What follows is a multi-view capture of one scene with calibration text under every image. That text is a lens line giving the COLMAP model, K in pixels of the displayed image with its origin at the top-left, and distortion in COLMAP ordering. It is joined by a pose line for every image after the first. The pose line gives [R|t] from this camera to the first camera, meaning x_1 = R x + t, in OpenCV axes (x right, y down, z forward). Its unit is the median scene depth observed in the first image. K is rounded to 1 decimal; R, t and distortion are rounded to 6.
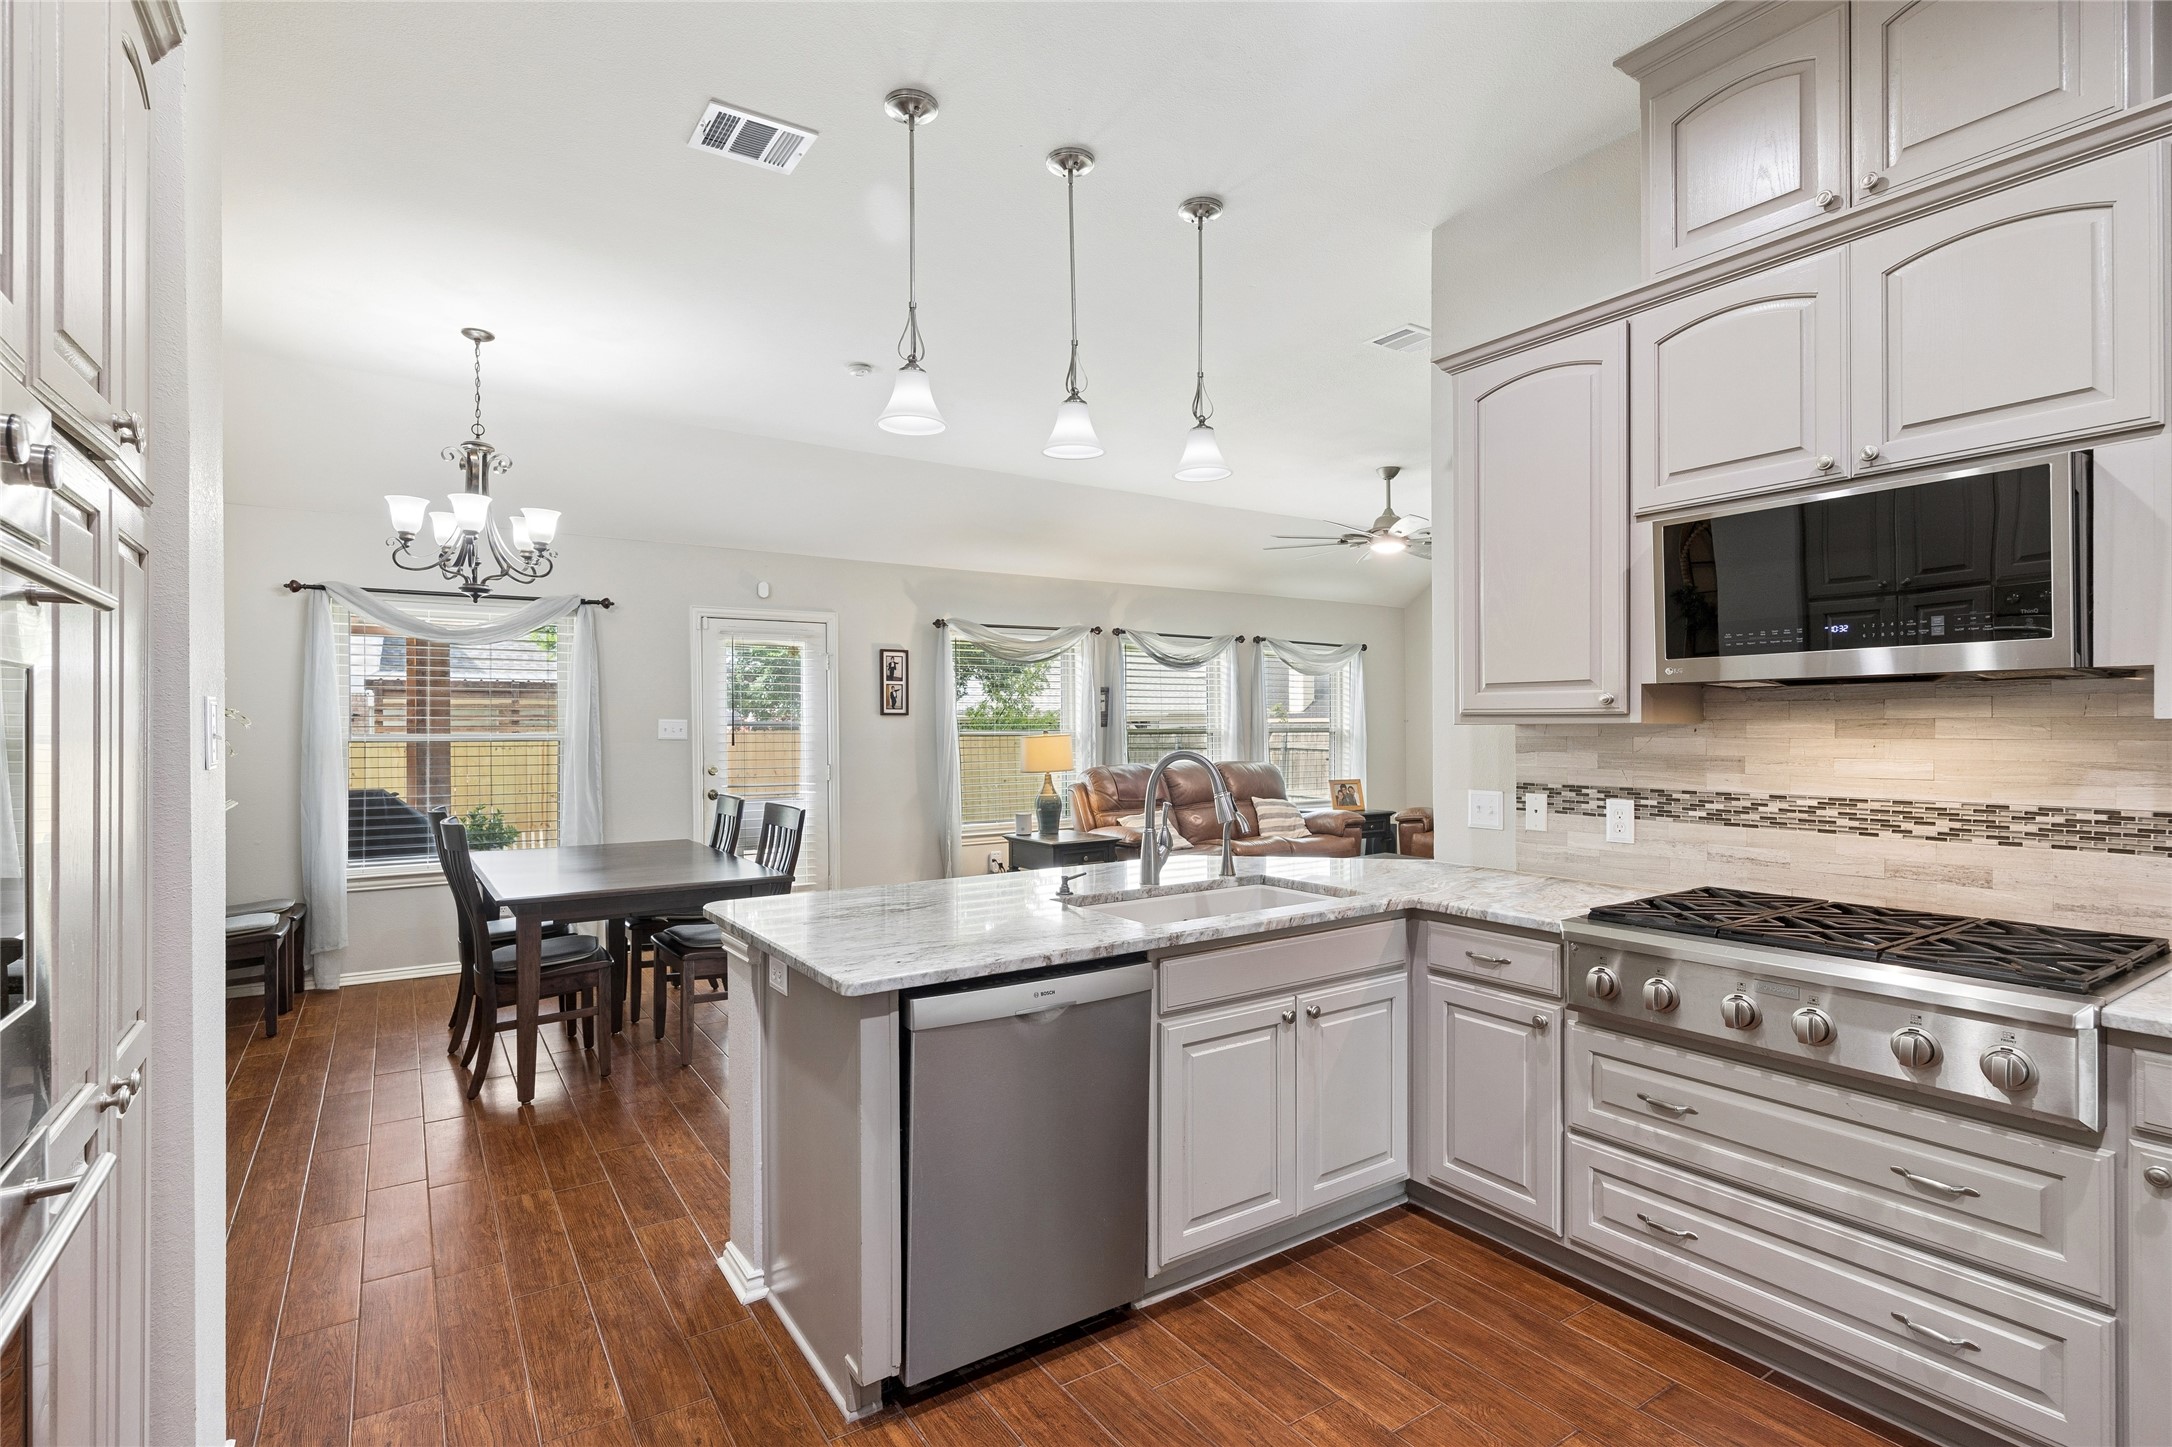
lens RADIAL K [[1027.7, 0, 1069.4], [0, 1027.7, 717.8], [0, 0, 1]] dist [-0.001438, -0.000057]
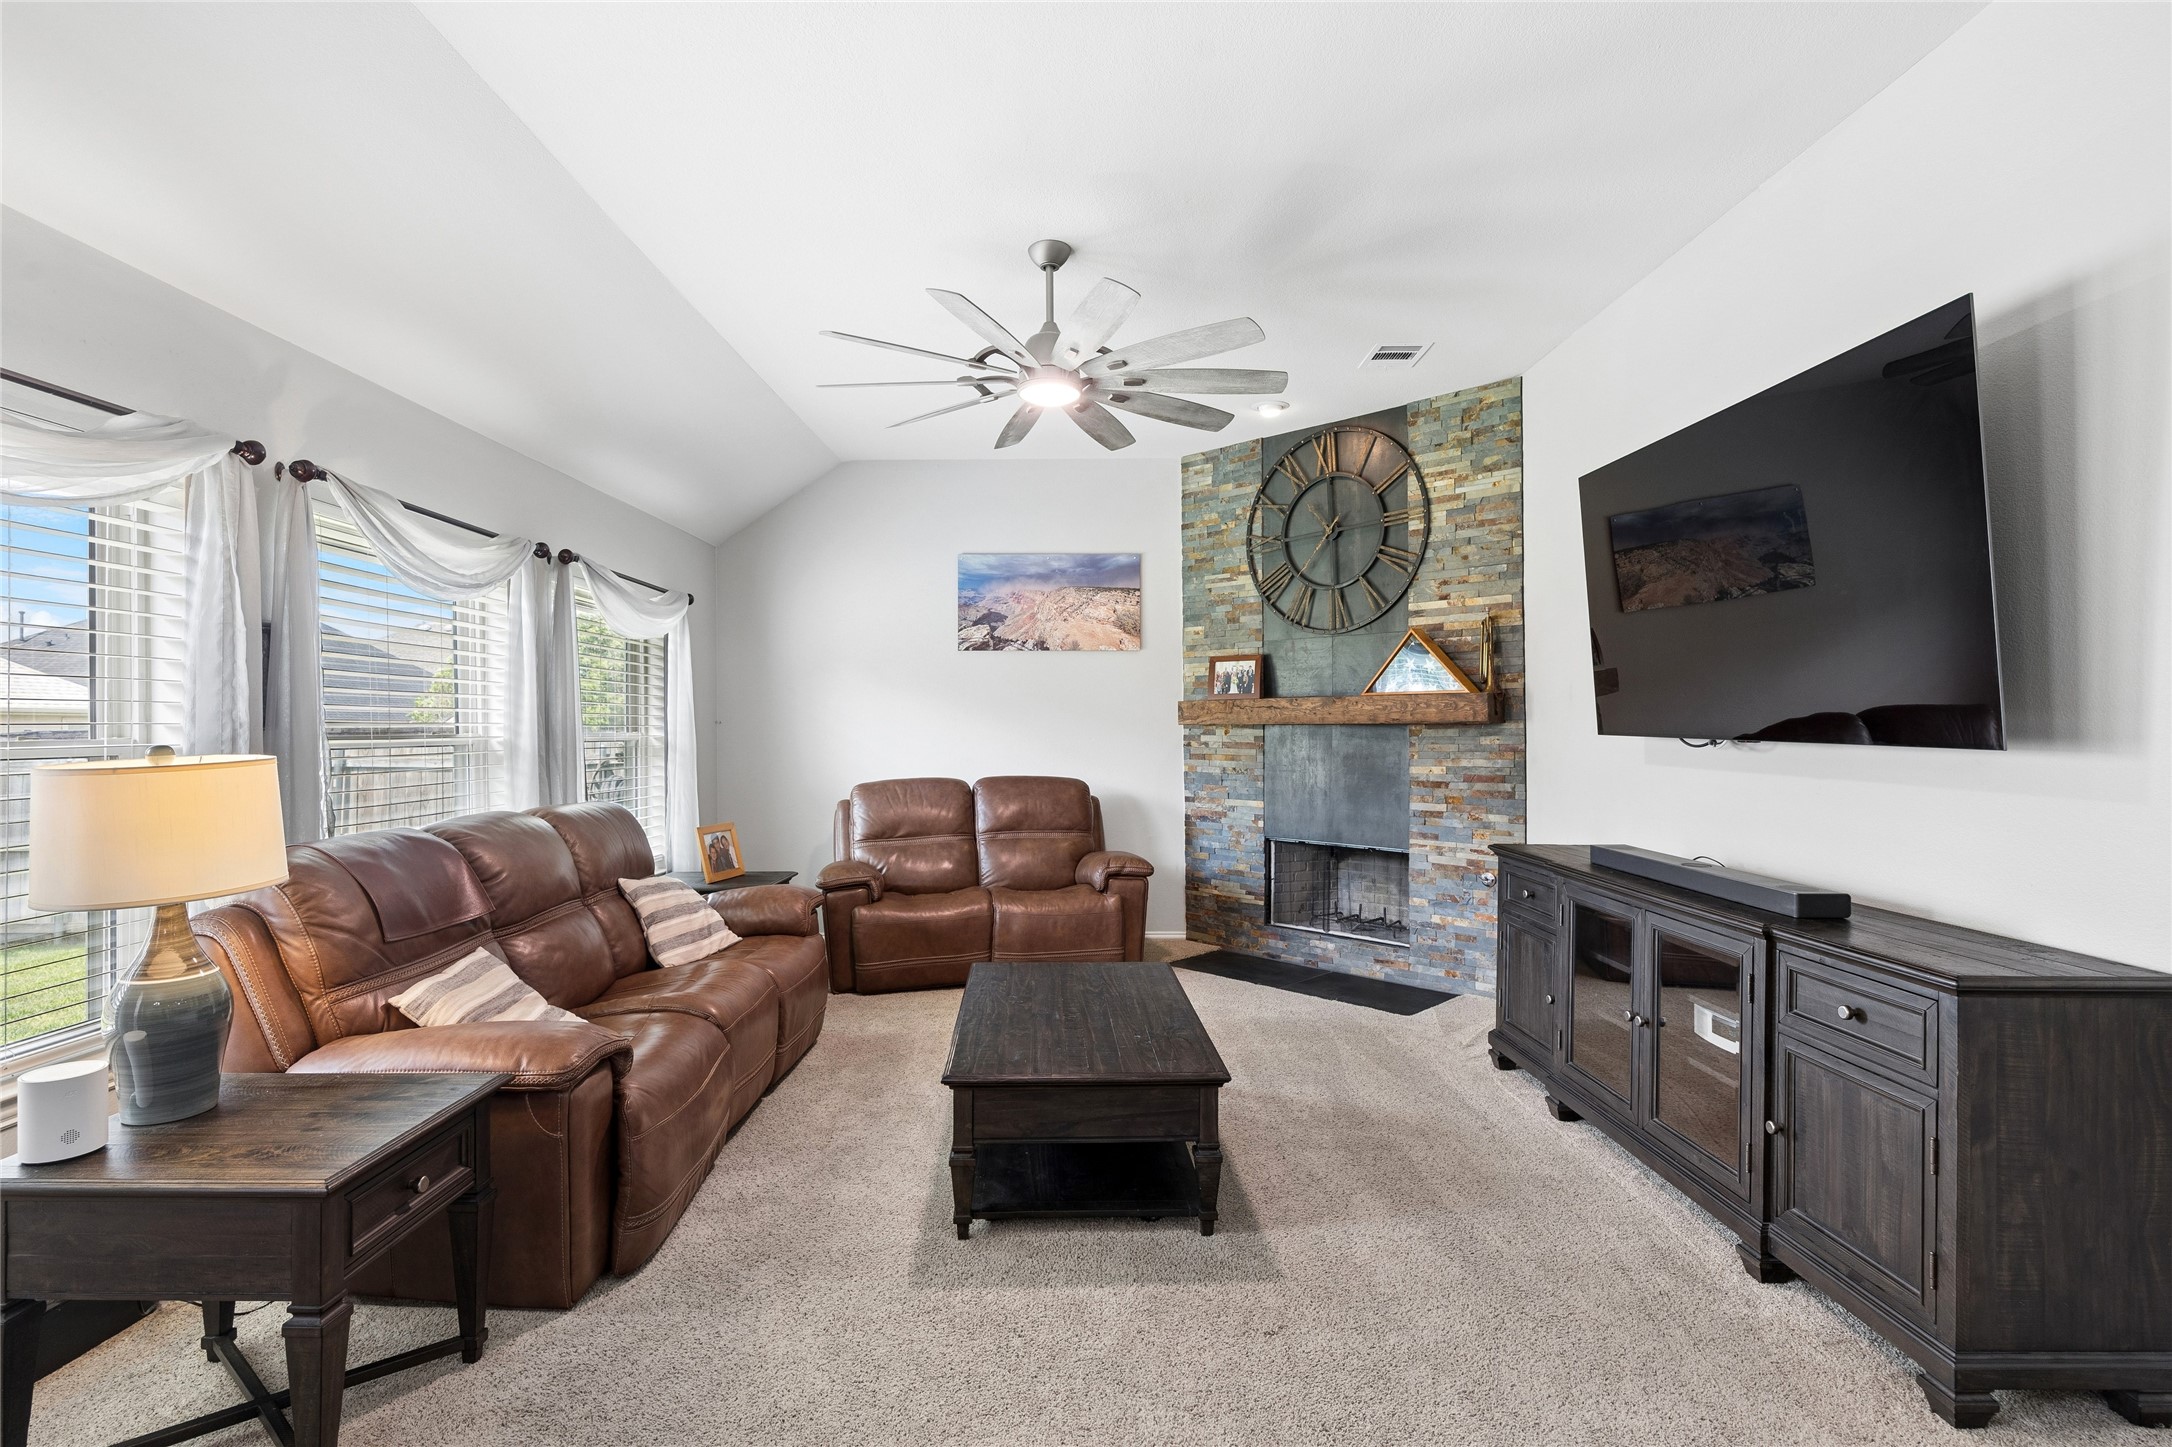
lens RADIAL K [[1027.7, 0, 1069.4], [0, 1027.7, 717.8], [0, 0, 1]] dist [-0.001438, -0.000057]
pose [[0.553551, 0.009592, 0.832760, -0.112339], [-0.003902, 0.999953, -0.008924, 0.006523], [-0.832806, 0.001691, 0.553562, 0.610243]]
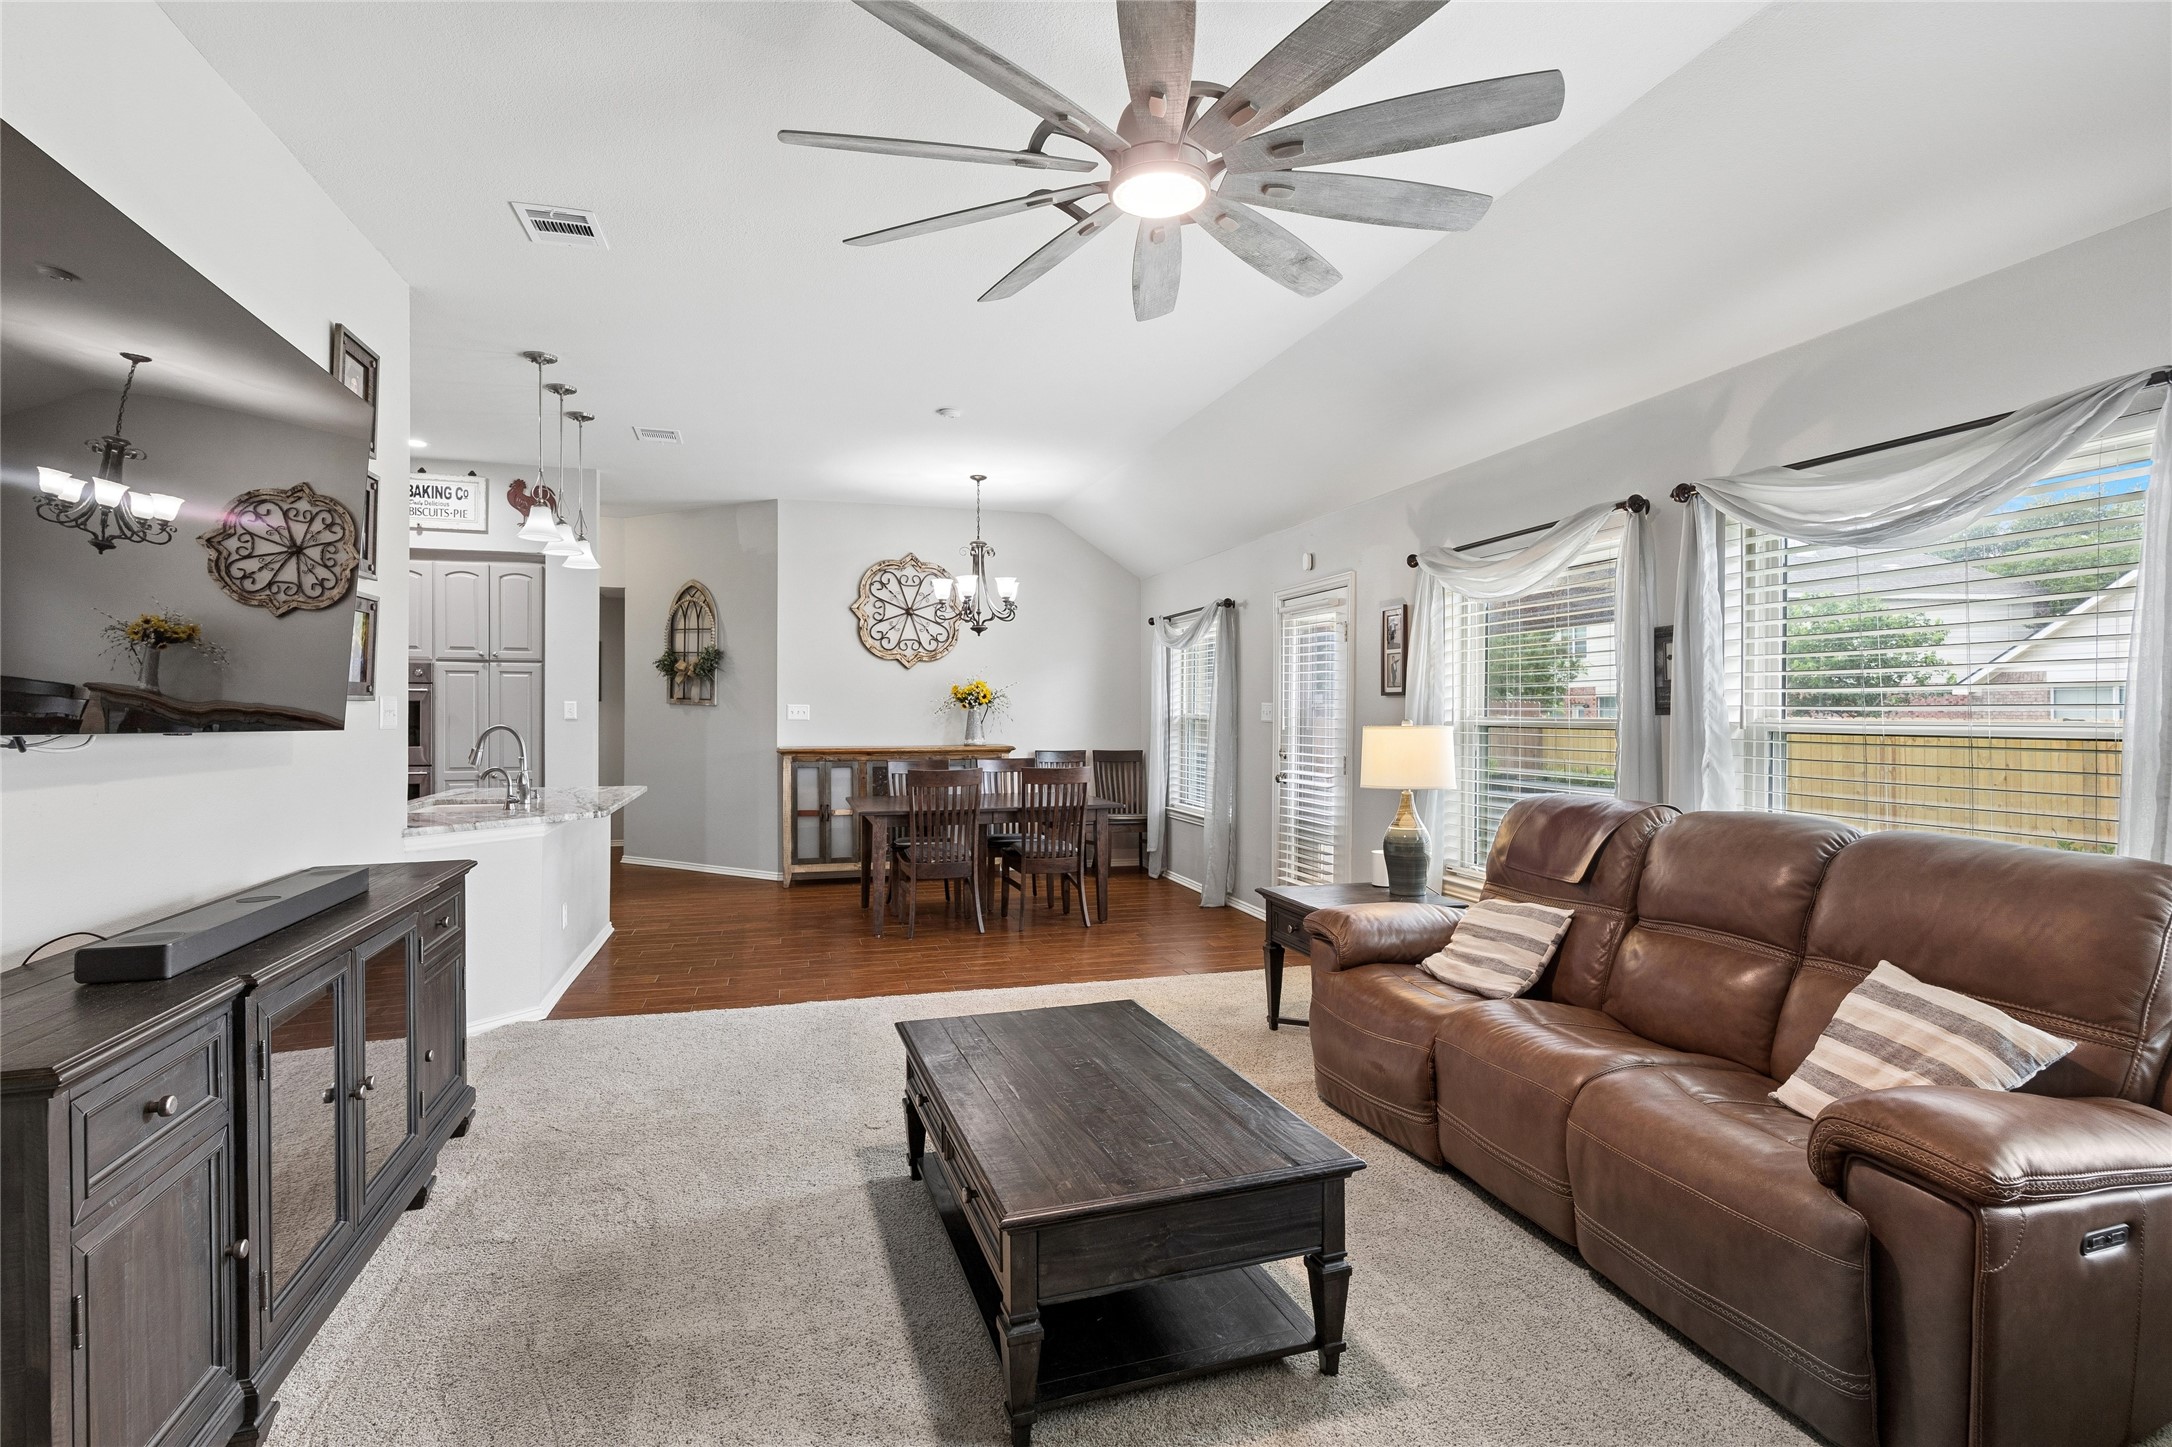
lens RADIAL K [[1027.7, 0, 1069.4], [0, 1027.7, 717.8], [0, 0, 1]] dist [-0.001438, -0.000057]
pose [[-0.324132, 0.011735, -0.945939, 0.572624], [-0.000184, 0.999922, 0.012468, 0.004712], [0.946012, 0.004215, -0.324104, 0.954722]]
